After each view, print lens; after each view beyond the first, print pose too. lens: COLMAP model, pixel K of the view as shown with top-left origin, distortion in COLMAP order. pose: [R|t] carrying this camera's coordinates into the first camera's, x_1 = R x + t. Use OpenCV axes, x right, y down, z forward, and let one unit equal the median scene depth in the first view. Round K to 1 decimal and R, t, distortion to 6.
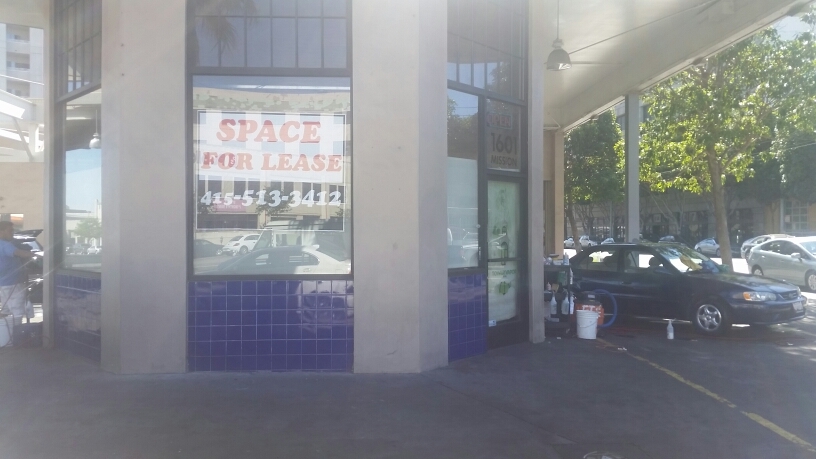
lens RADIAL K [[676.6, 0, 408.0], [0, 676.6, 229.5], [0, 0, 1]] dist [0.169184, -0.334334]
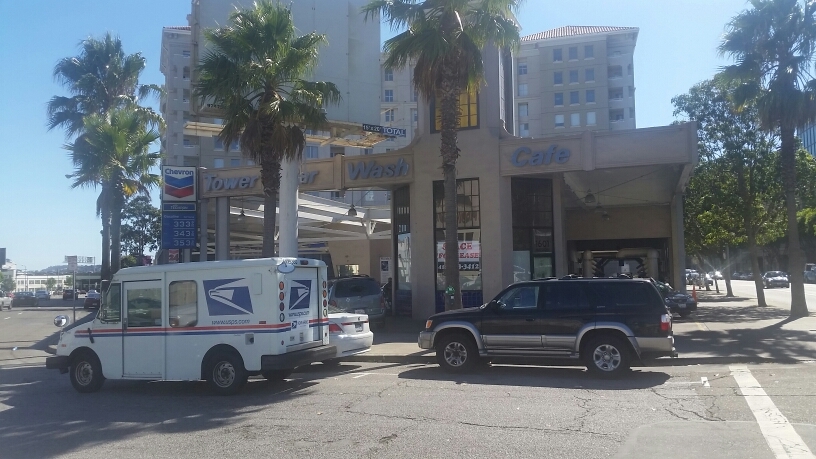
lens RADIAL K [[676.6, 0, 408.0], [0, 676.6, 229.5], [0, 0, 1]] dist [0.169184, -0.334334]
pose [[0.926774, -0.031235, -0.374318, 0.666684], [0.012764, 0.998580, -0.051723, -0.045527], [0.375402, 0.043157, 0.925857, -1.767000]]
